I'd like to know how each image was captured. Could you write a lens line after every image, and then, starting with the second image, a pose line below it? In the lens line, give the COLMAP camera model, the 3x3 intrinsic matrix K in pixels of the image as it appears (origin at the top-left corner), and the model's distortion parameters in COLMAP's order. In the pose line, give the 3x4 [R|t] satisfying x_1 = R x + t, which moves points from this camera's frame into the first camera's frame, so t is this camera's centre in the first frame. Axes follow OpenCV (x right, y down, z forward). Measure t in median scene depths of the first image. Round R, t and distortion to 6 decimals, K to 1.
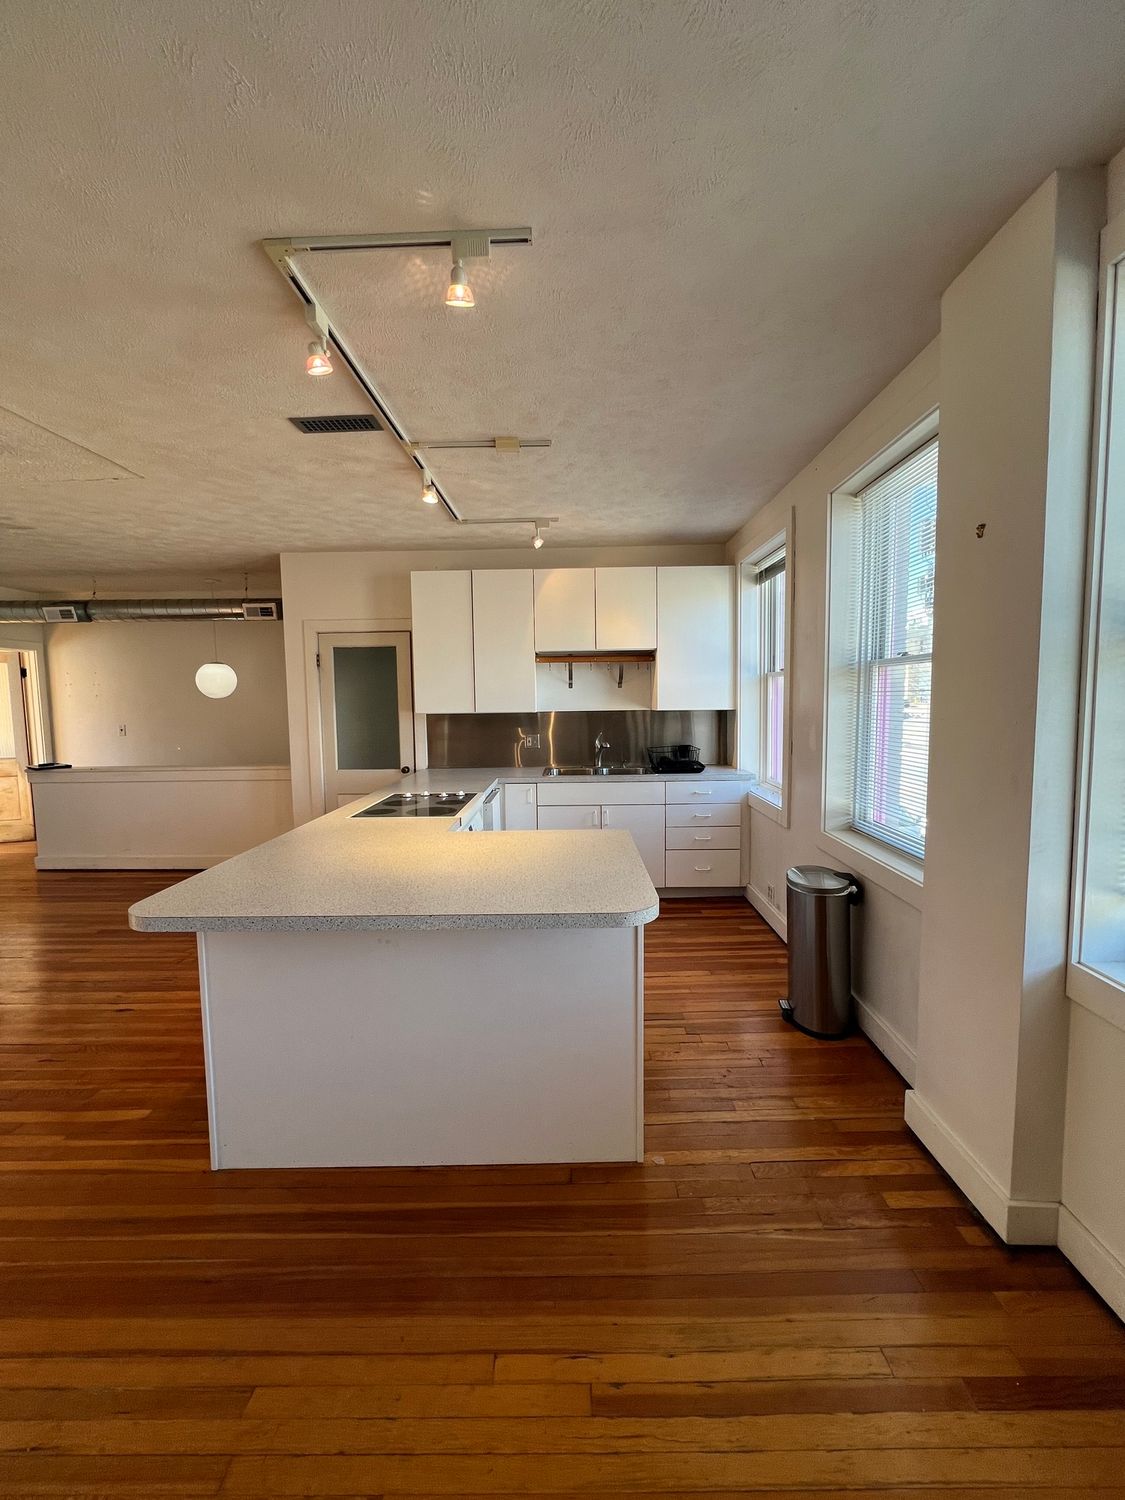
lens RADIAL K [[595.5, 0, 562.5], [0, 595.5, 750.0], [0, 0, 1]] dist [0.000729, 0.000000]
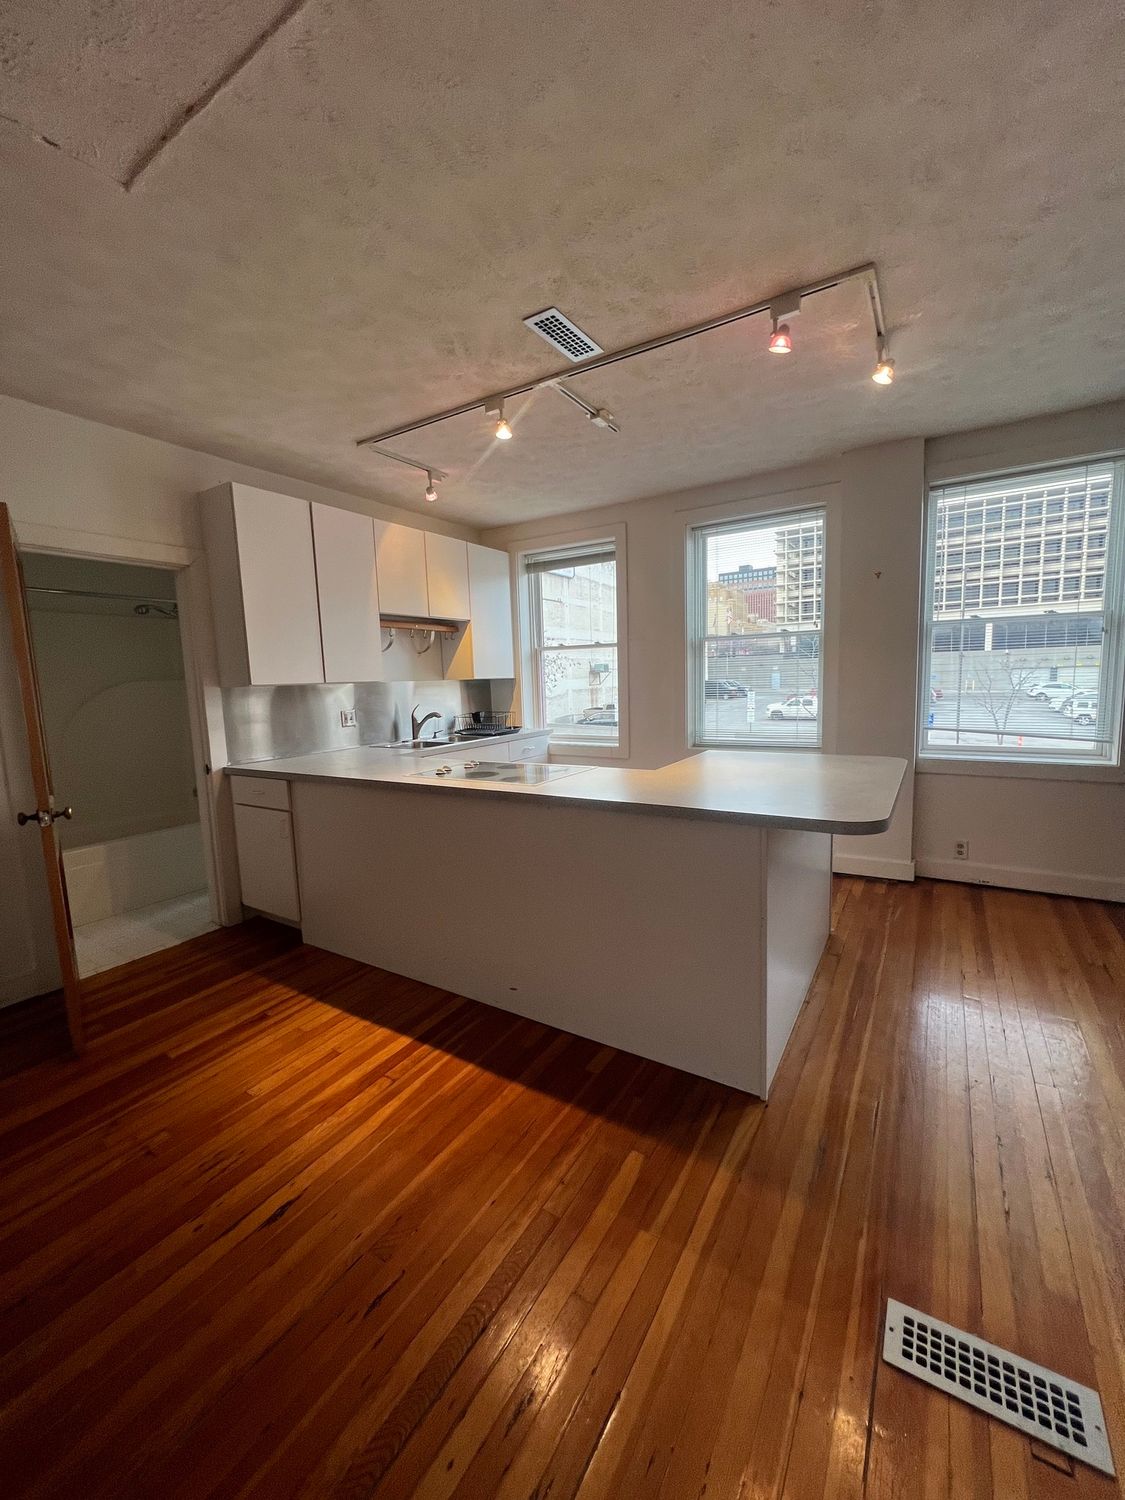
lens RADIAL K [[595.5, 0, 562.5], [0, 595.5, 750.0], [0, 0, 1]] dist [0.000729, 0.000000]
pose [[0.519031, -0.104570, 0.848335, -0.683936], [0.097527, 0.993252, 0.062763, 0.007805], [-0.849174, 0.050160, 0.525726, 0.321094]]
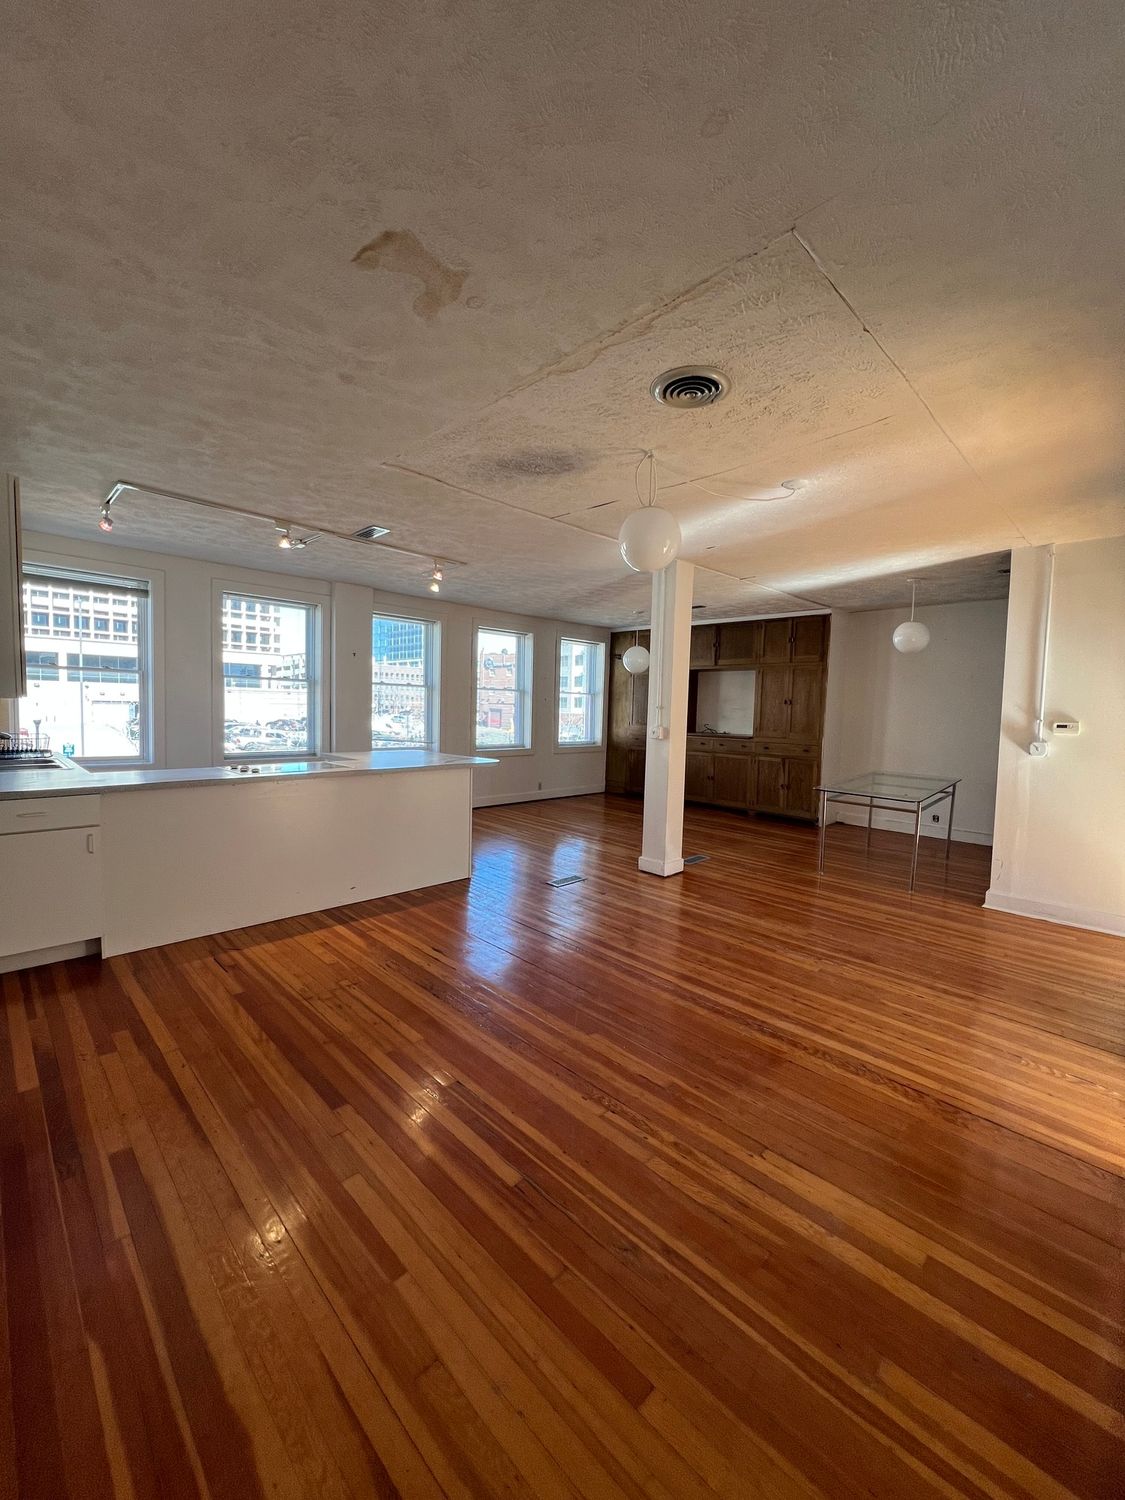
lens RADIAL K [[595.5, 0, 562.5], [0, 595.5, 750.0], [0, 0, 1]] dist [0.000729, 0.000000]
pose [[-0.715600, -0.054548, 0.696377, -1.147150], [0.045668, 0.991160, 0.124567, -0.059897], [-0.697016, 0.120942, -0.706783, 1.081405]]
